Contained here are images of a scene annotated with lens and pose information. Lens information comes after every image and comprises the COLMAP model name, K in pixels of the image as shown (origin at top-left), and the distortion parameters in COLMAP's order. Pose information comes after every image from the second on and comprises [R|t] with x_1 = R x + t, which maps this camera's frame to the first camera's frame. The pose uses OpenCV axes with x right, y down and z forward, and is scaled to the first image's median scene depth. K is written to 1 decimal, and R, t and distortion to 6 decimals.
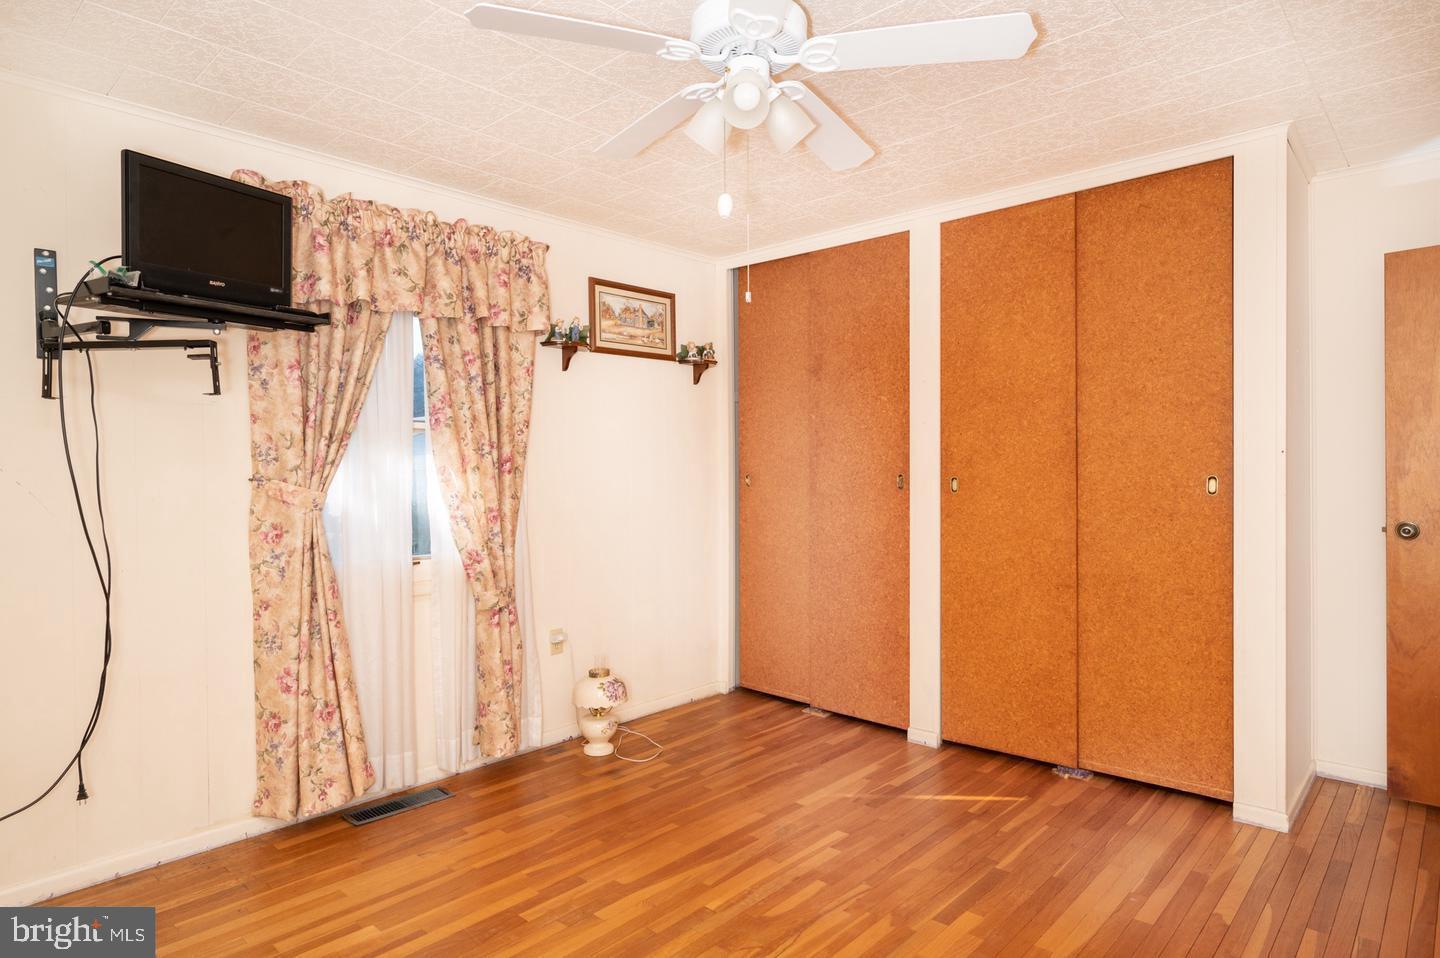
lens RADIAL K [[811.7, 0, 730.1], [0, 811.7, 474.0], [0, 0, 1]] dist [-0.000488, -0.000250]
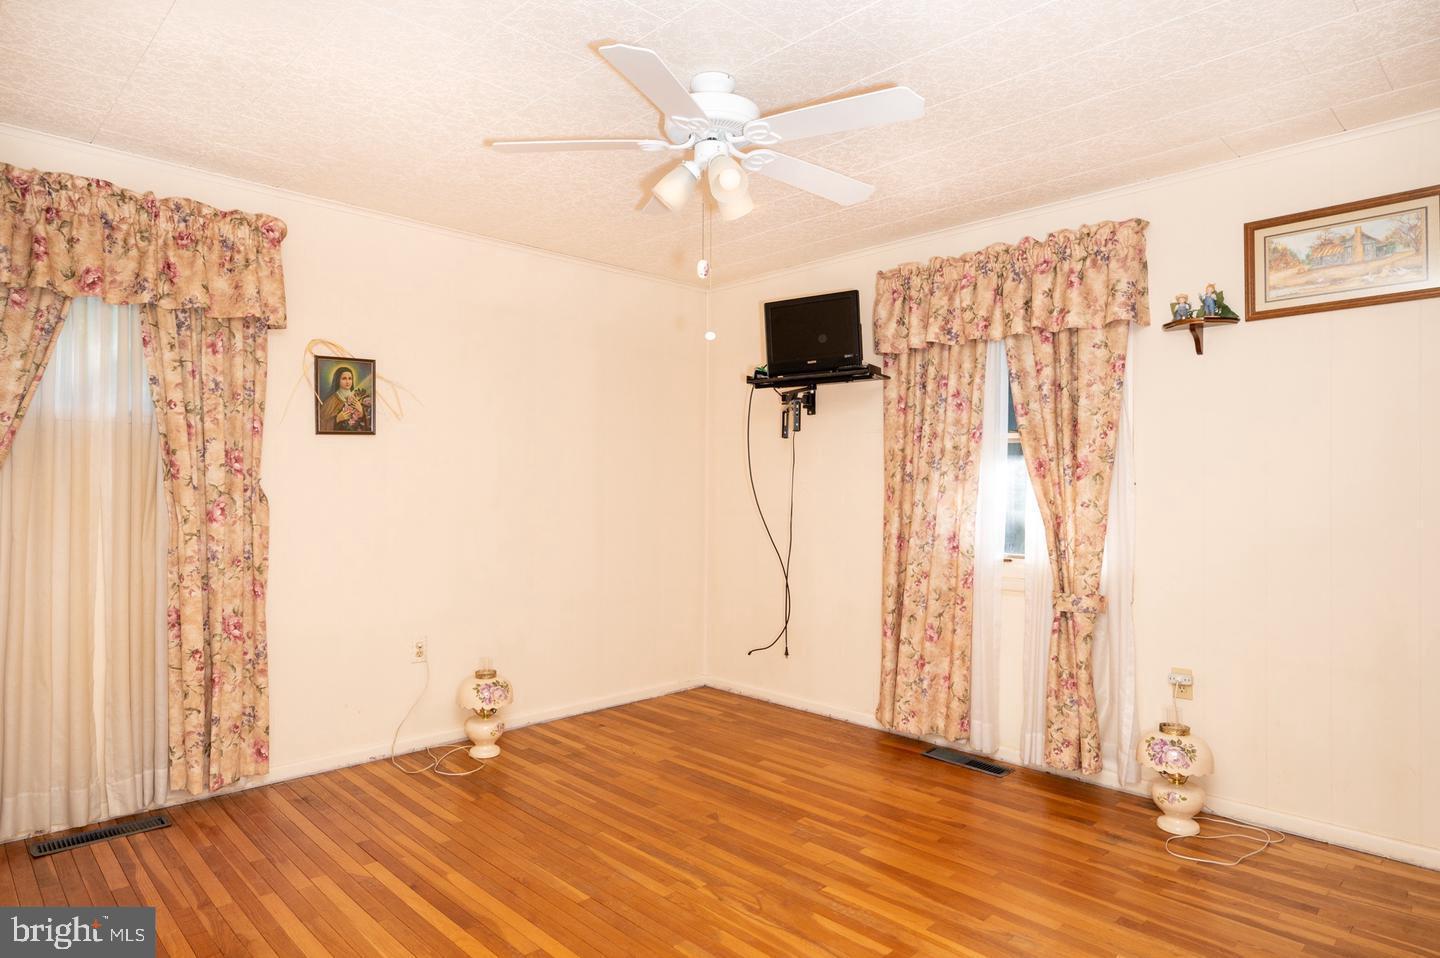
lens RADIAL K [[861.3, 0, 720.0], [0, 861.3, 479.0], [0, 0, 1]] dist [-0.000686, -0.000376]
pose [[-0.066887, 0.002209, -0.997758, 0.797811], [-0.006562, 0.999975, 0.002654, -0.002331], [0.997739, 0.006725, -0.066871, 0.673891]]
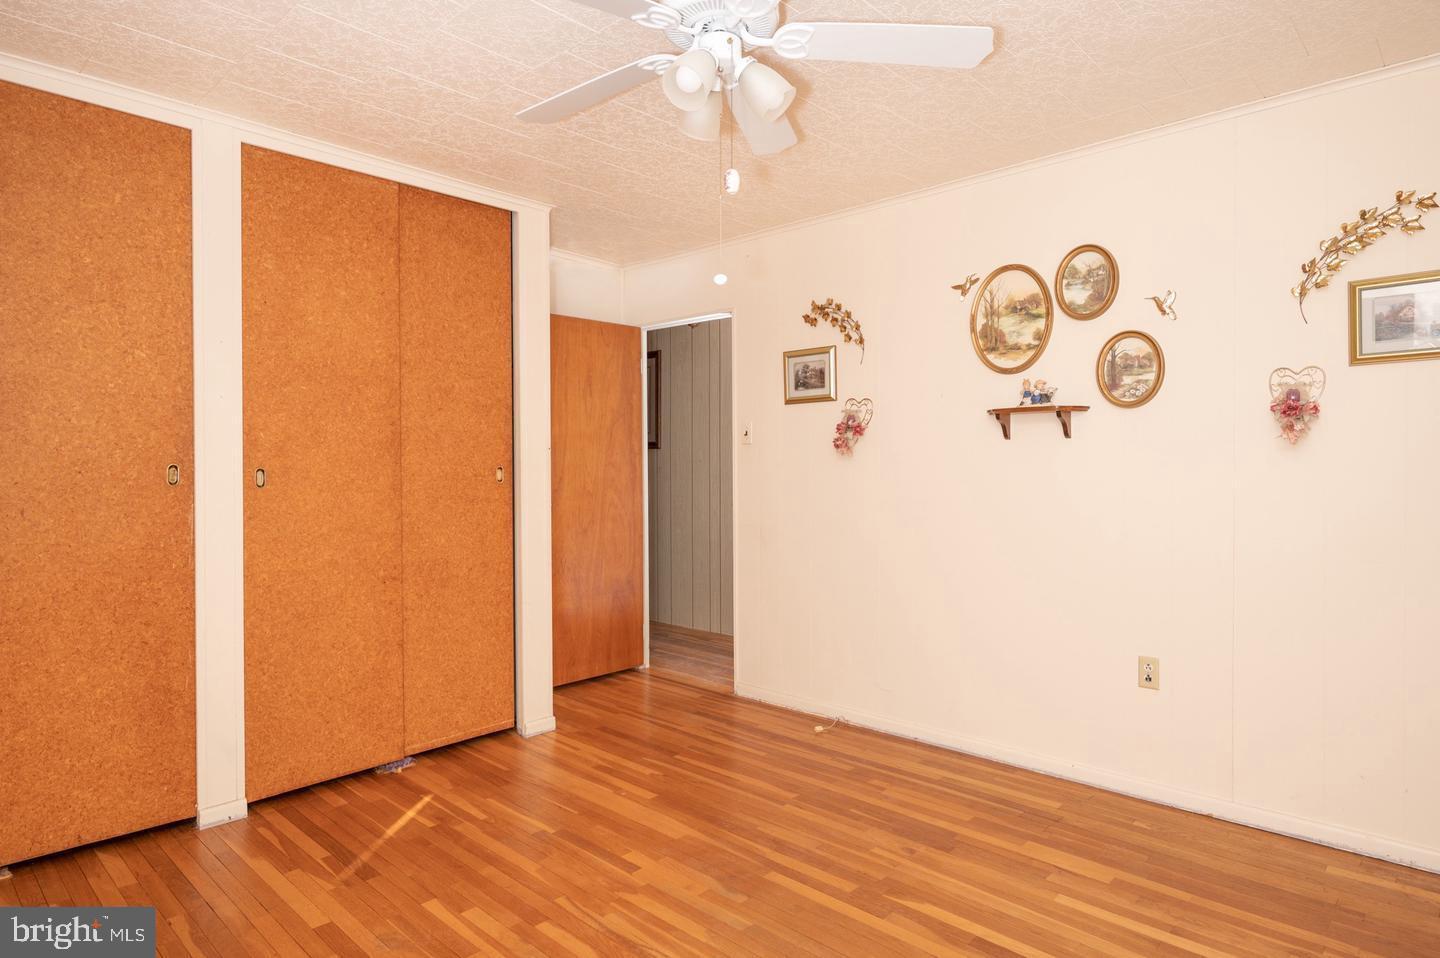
lens RADIAL K [[824.3, 0, 714.2], [0, 824.3, 468.5], [0, 0, 1]] dist [-0.003454, -0.001727]
pose [[0.024934, -0.000663, 0.999689, -0.597086], [0.000227, 1.000000, 0.000657, 0.004042], [-0.999689, 0.000211, 0.024935, 0.606837]]
